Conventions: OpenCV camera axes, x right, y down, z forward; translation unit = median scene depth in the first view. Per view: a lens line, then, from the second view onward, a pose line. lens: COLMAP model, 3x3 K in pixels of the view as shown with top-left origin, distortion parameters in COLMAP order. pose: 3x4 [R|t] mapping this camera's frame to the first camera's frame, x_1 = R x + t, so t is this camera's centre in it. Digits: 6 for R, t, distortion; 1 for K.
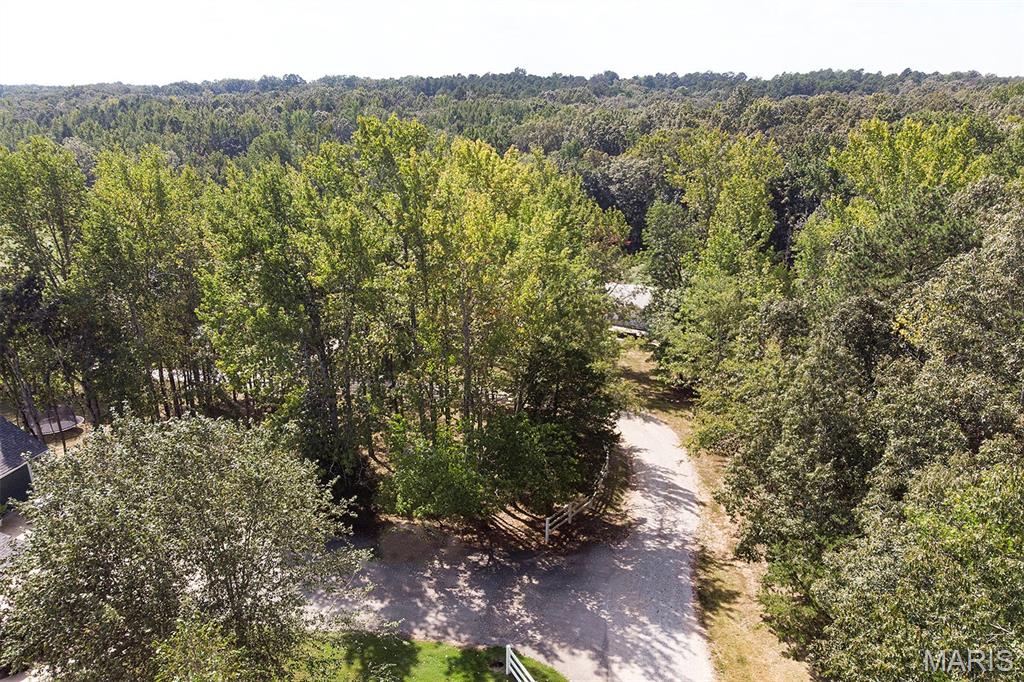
lens RADIAL K [[770.0, 0, 515.3], [0, 770.0, 377.2], [0, 0, 1]] dist [-0.000189, 0.003778]
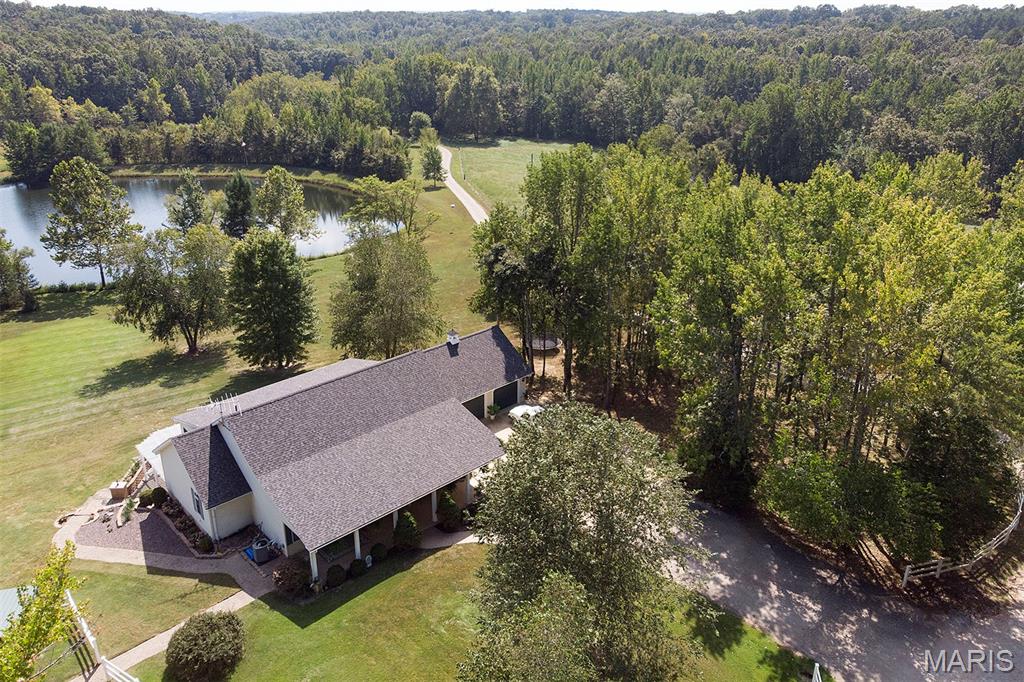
lens RADIAL K [[844.8, 0, 515.6], [0, 844.8, 274.2], [0, 0, 1]] dist [-0.066343, 0.106224]
pose [[0.805413, 0.215486, -0.552155, 0.163902], [-0.205372, 0.975321, 0.081063, -0.196943], [0.555997, 0.048108, 0.829791, -0.275598]]
